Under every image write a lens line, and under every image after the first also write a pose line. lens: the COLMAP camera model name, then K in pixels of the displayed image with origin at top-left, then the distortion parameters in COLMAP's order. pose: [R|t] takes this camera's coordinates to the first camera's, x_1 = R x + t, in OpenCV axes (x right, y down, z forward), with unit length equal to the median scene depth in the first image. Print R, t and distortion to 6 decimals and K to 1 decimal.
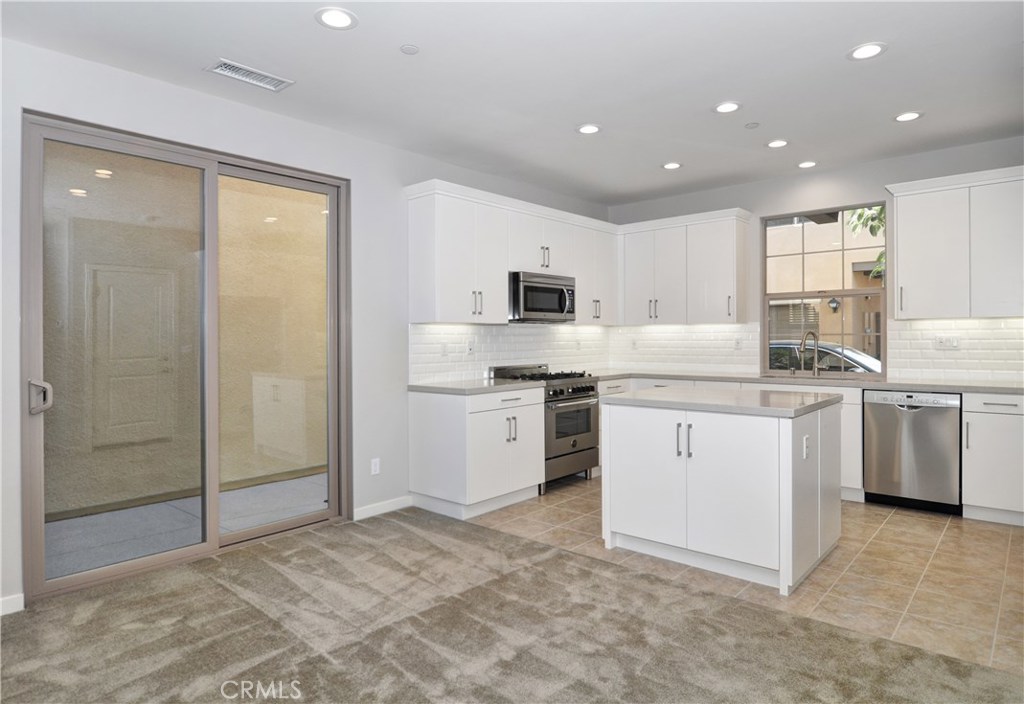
lens RADIAL K [[602.7, 0, 512.3], [0, 602.7, 343.6], [0, 0, 1]] dist [-0.056836, -0.001986]
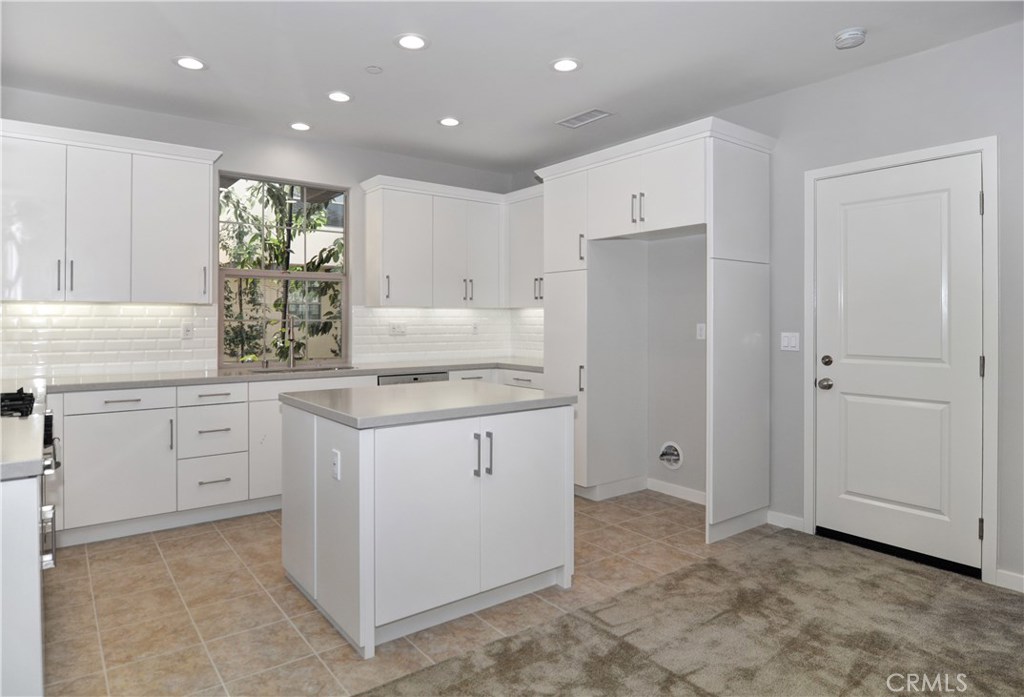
lens RADIAL K [[596.8, 0, 512.6], [0, 596.8, 325.9], [0, 0, 1]] dist [0.005772, 0.000613]
pose [[0.188231, -0.003947, 0.982117, -0.396839], [0.005356, 0.999981, 0.002992, -0.010032], [-0.982110, 0.004697, 0.188249, 0.666464]]
